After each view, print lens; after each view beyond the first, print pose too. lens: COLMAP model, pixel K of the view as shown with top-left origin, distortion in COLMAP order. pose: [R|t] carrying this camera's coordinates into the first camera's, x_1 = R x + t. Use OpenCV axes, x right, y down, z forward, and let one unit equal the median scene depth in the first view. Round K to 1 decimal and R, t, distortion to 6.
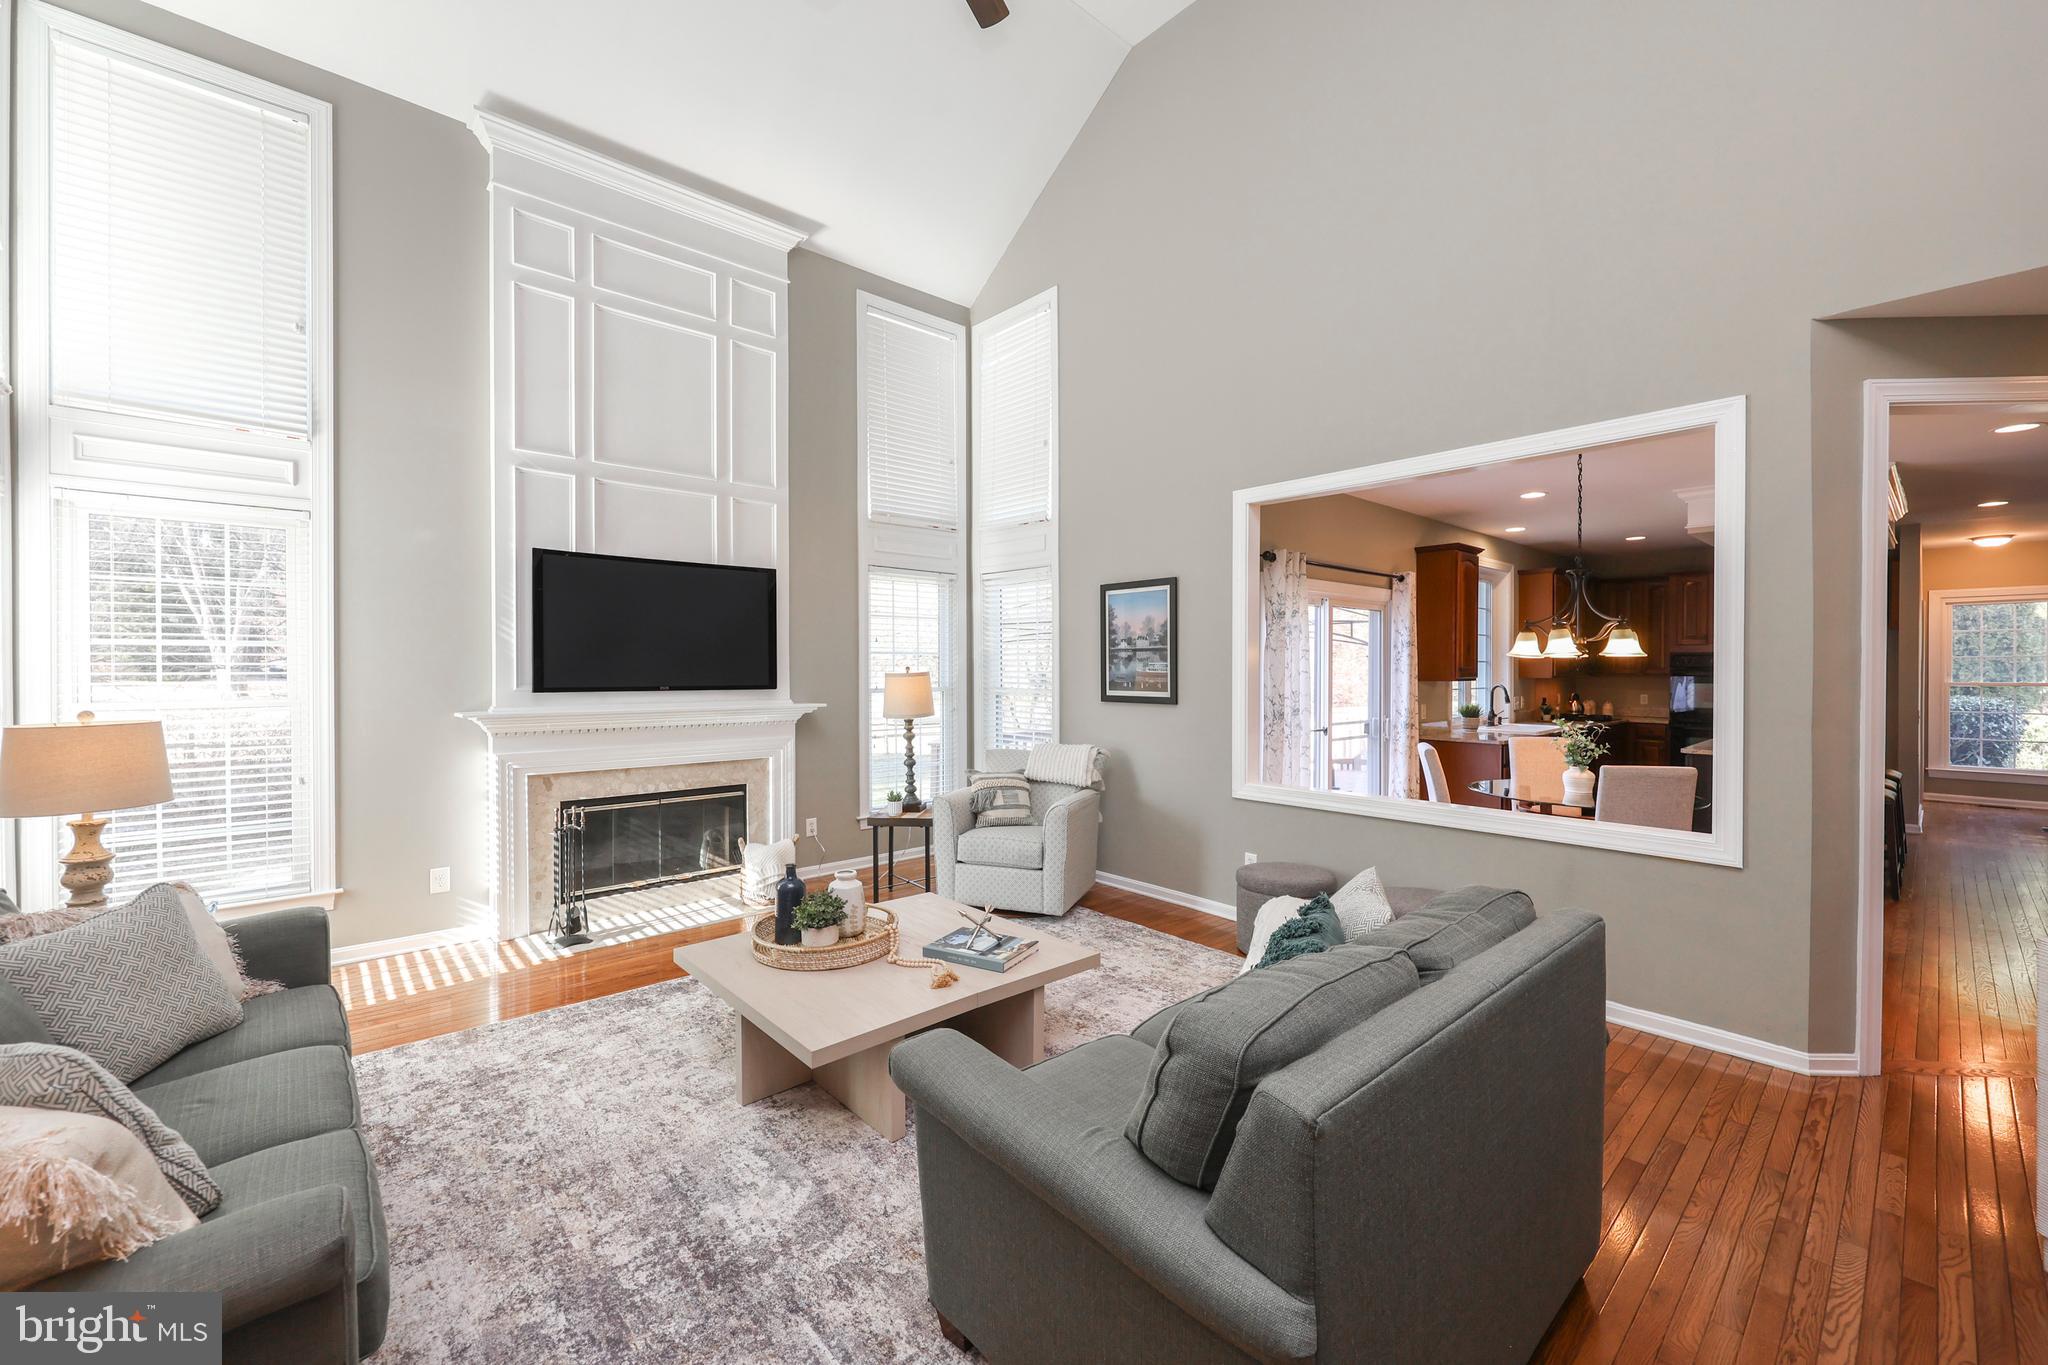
lens RADIAL K [[817.7, 0, 1026.6], [0, 817.7, 674.9], [0, 0, 1]] dist [0.001144, 0.000054]
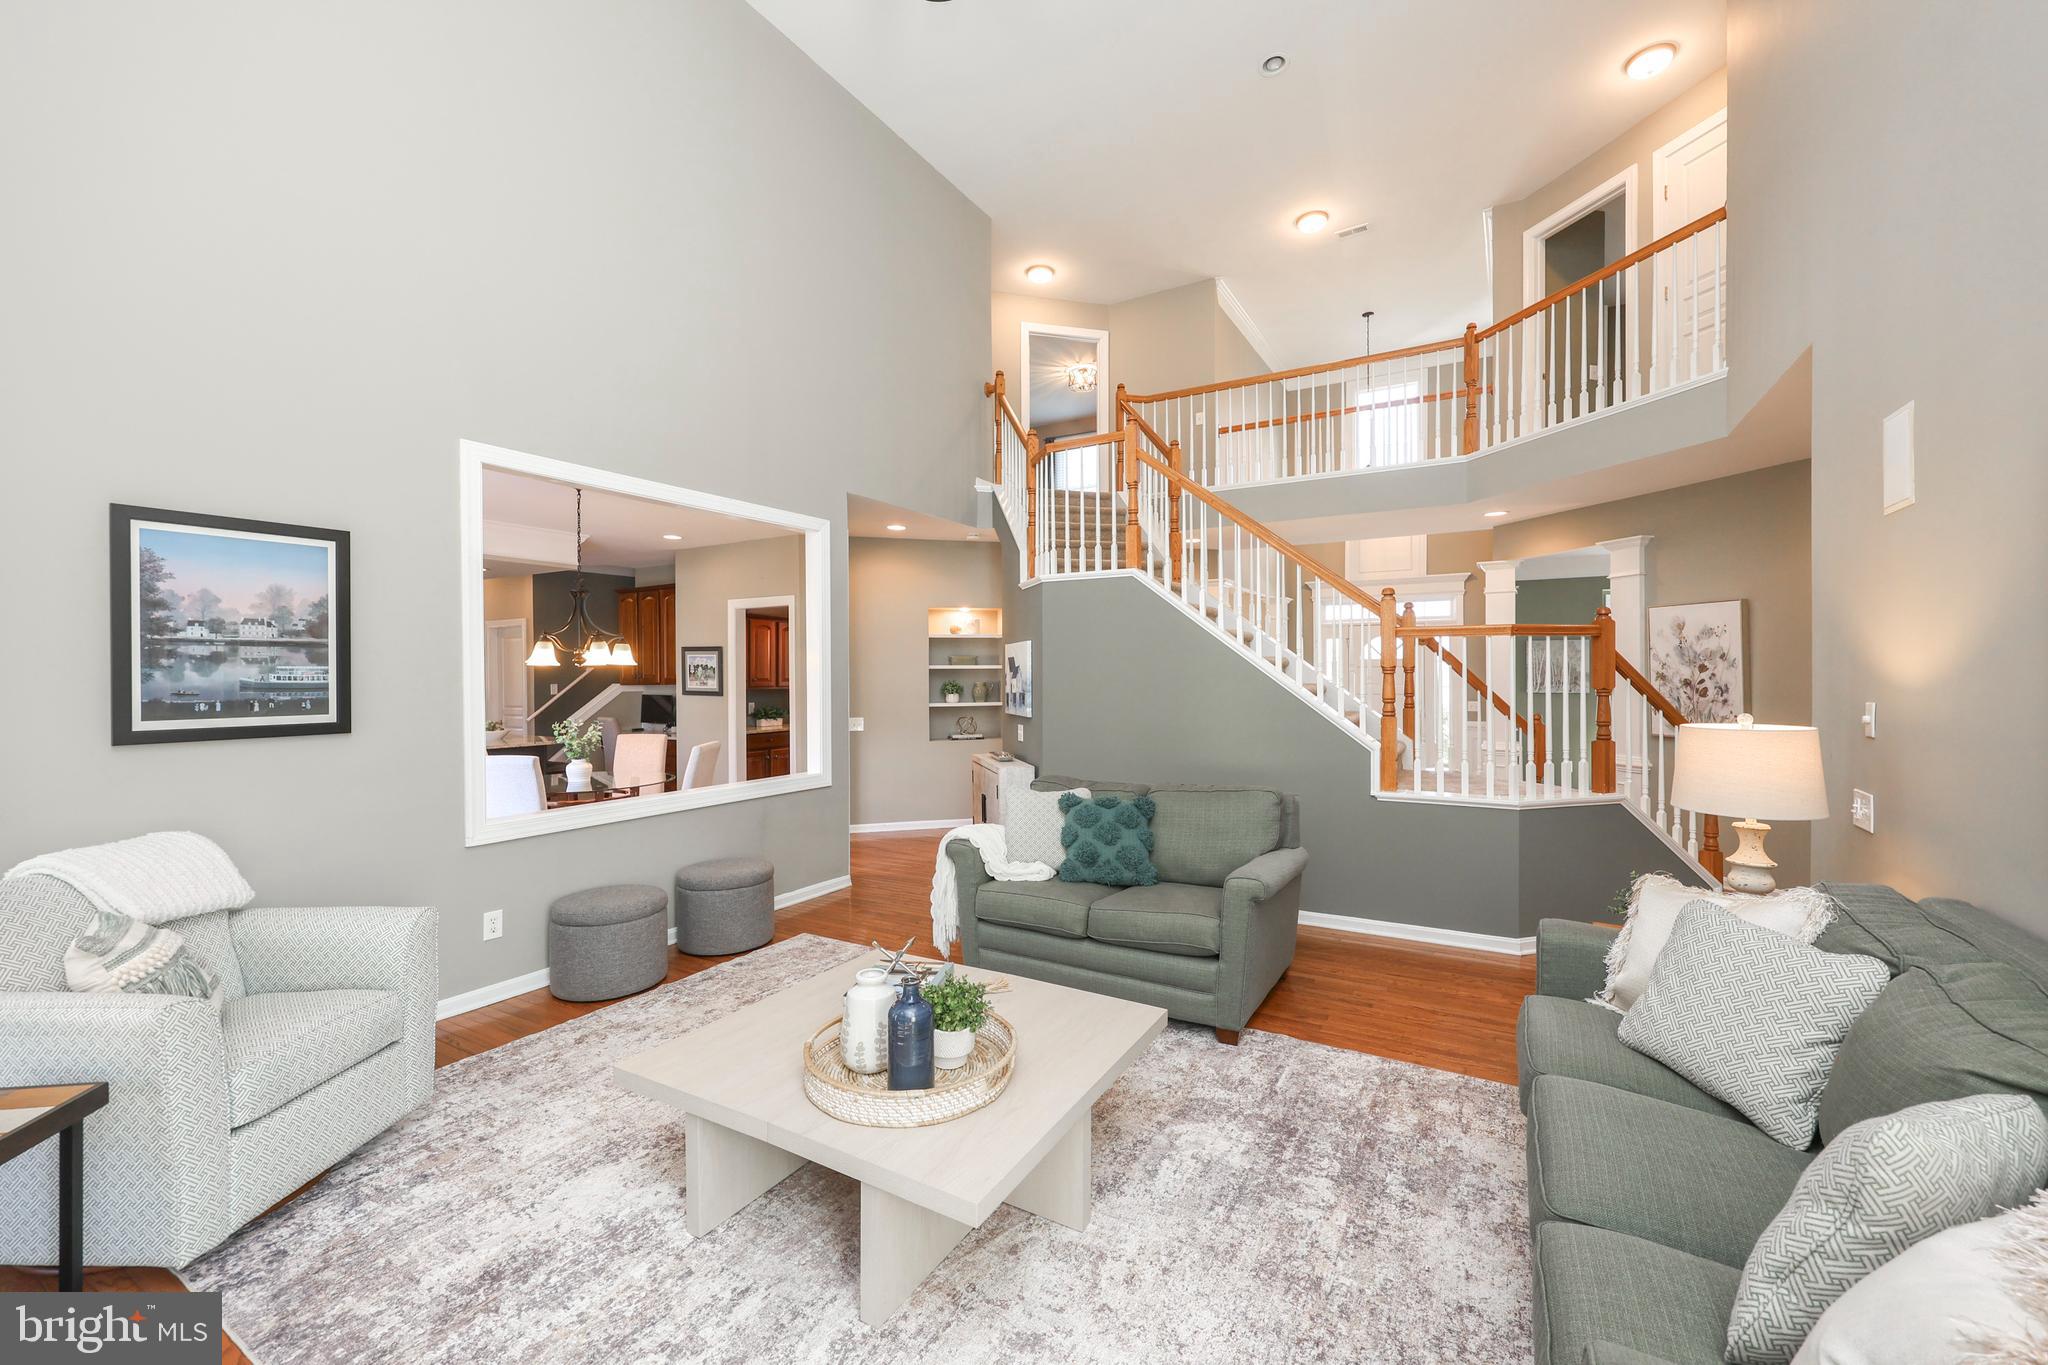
lens RADIAL K [[822.4, 0, 1024.7], [0, 822.4, 671.6], [0, 0, 1]] dist [-0.001596, 0.000002]
pose [[-0.311222, 0.003712, 0.950330, -0.658089], [0.013787, 0.999905, 0.000610, -0.004909], [-0.950237, 0.013292, -0.311244, 0.787392]]
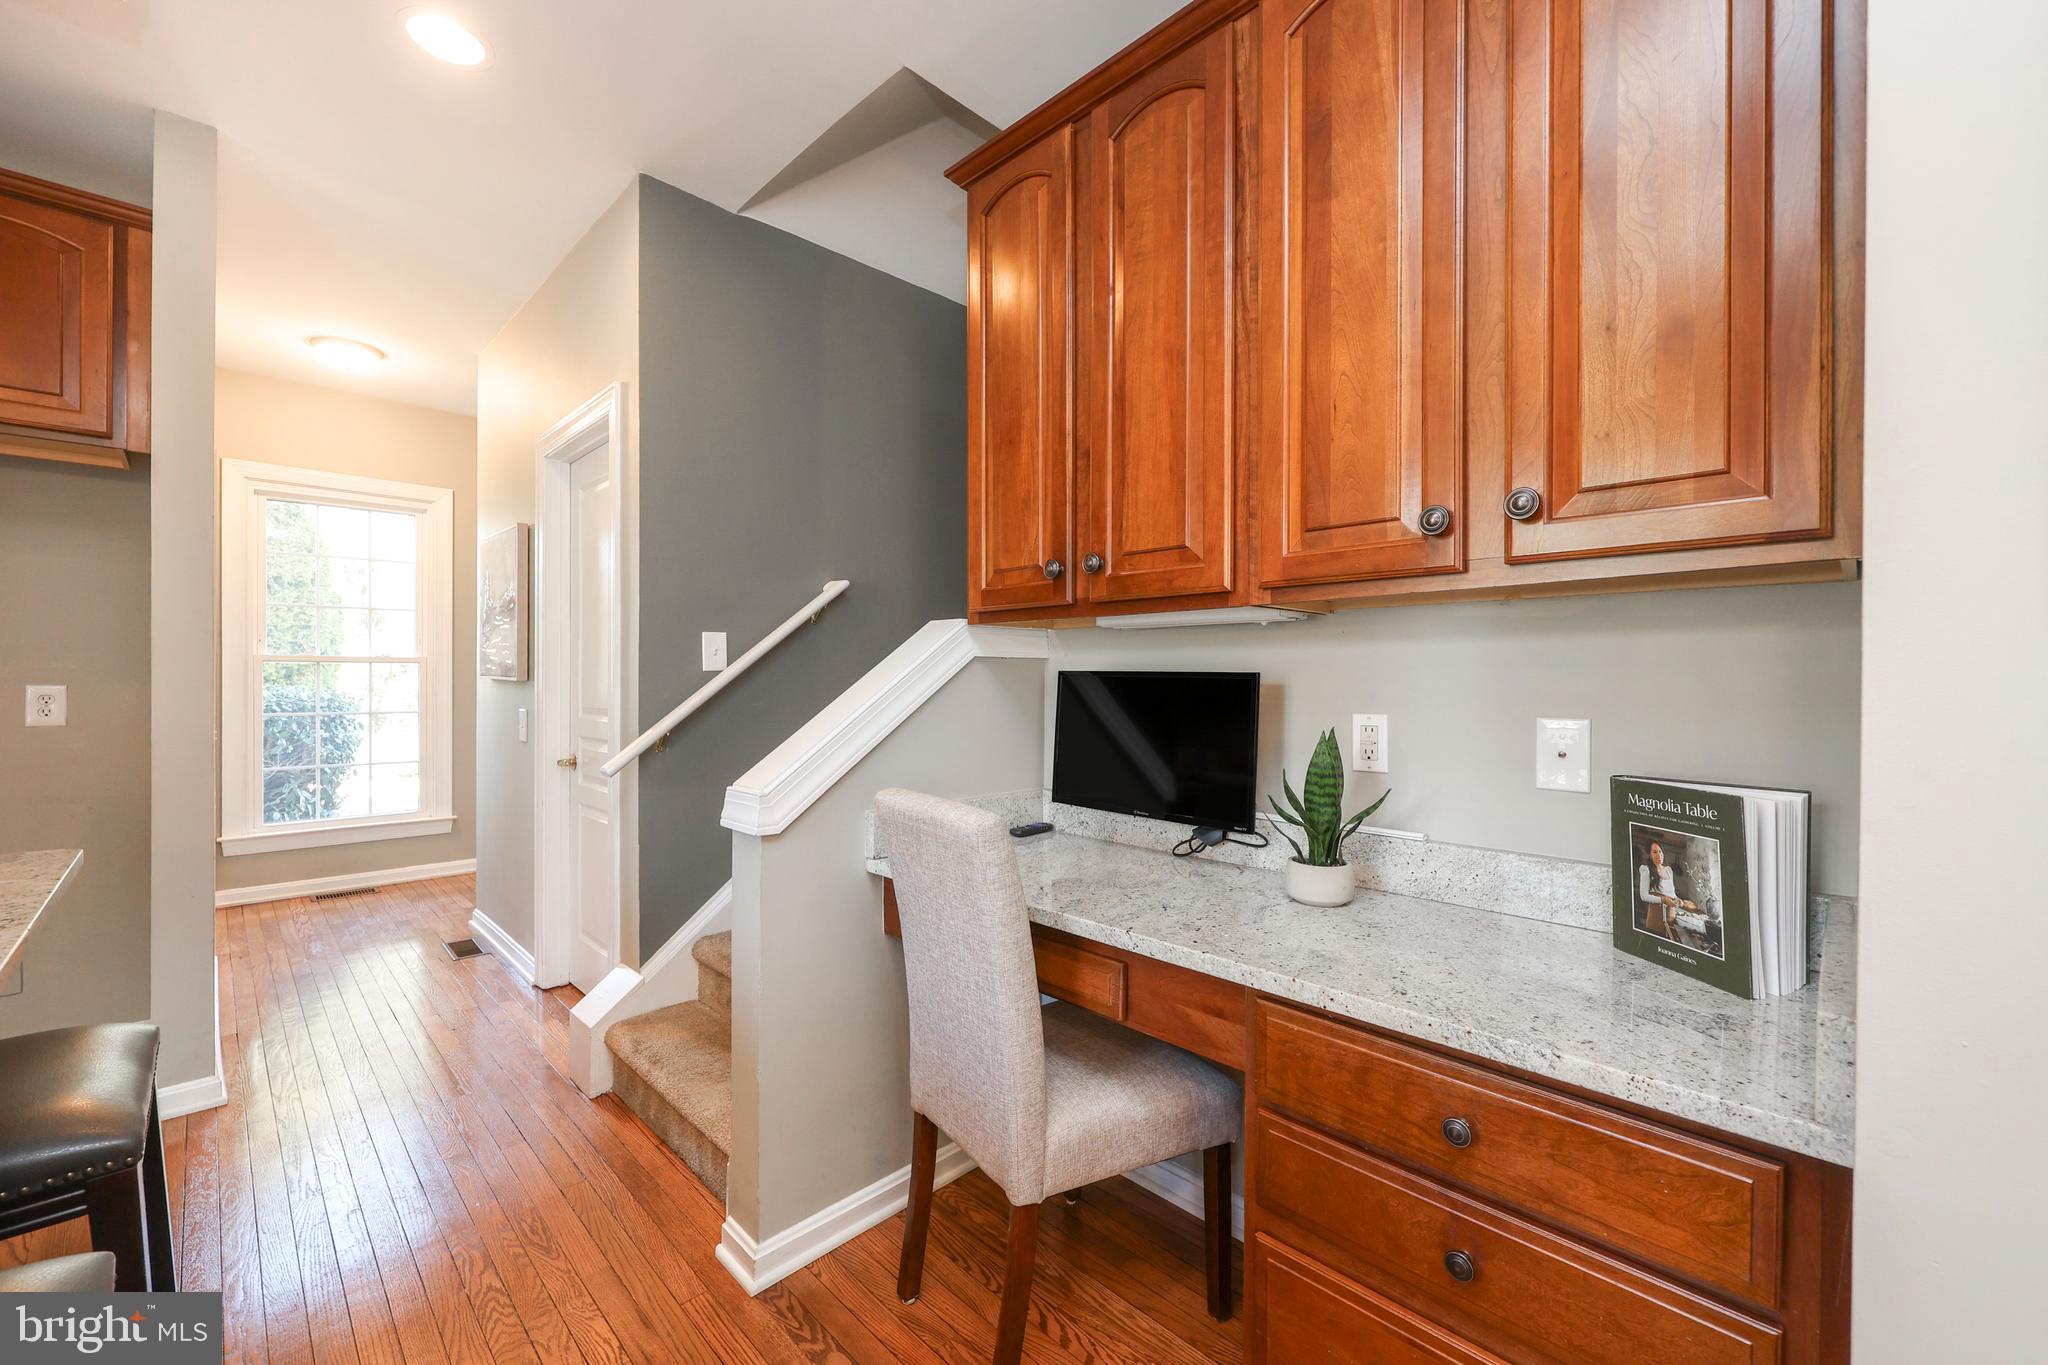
lens RADIAL K [[821.3, 0, 1024.0], [0, 821.3, 682.5], [0, 0, 1]] dist [-0.001041, 0.000516]
pose [[-0.053524, -0.006493, 0.998545, 1.184480], [0.001536, 0.999977, 0.006584, 0.044415], [-0.998565, 0.001886, -0.053513, 1.103897]]
